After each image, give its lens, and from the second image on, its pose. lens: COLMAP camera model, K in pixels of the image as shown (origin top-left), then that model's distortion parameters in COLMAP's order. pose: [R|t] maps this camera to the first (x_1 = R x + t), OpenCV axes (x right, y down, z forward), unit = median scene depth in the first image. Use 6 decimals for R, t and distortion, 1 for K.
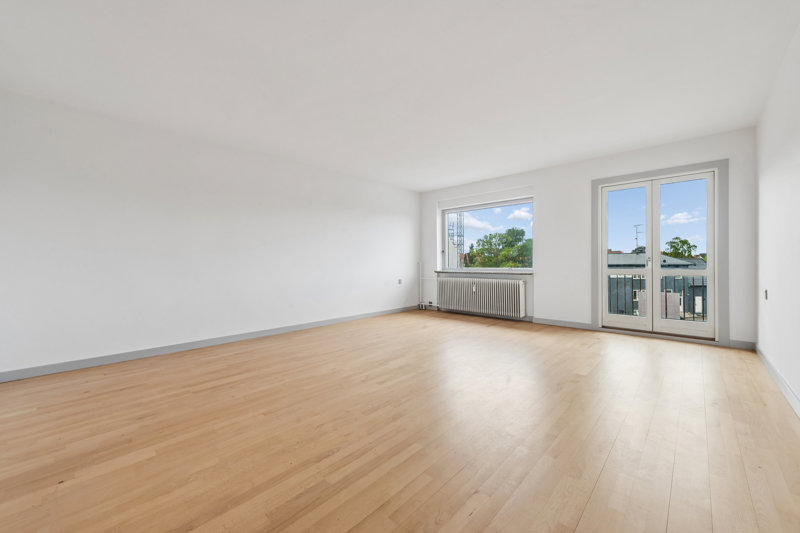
lens RADIAL K [[322.4, 0, 401.5], [0, 322.4, 264.6], [0, 0, 1]] dist [0.011879, -0.000721]
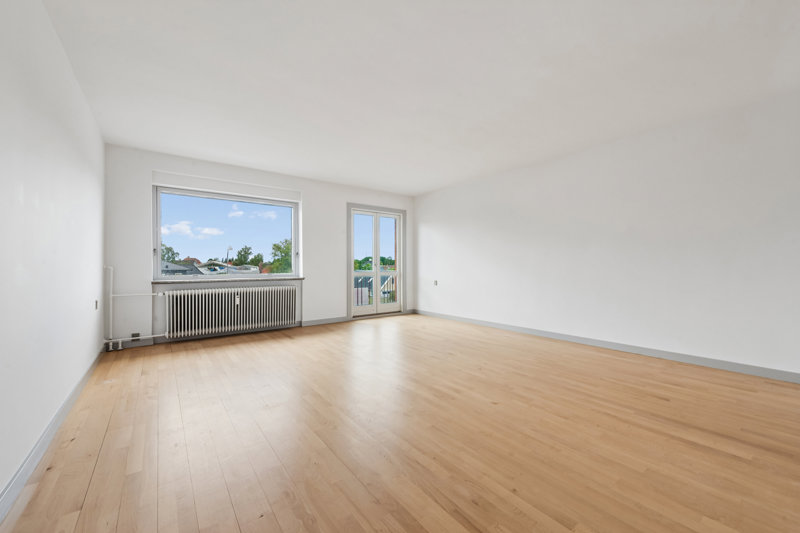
lens RADIAL K [[322.4, 0, 401.5], [0, 322.4, 264.6], [0, 0, 1]] dist [0.011879, -0.000721]
pose [[0.153781, 0.008696, 0.988067, -0.625824], [0.008902, 0.999909, -0.010186, -0.002765], [-0.988065, 0.010362, 0.153690, 0.606338]]
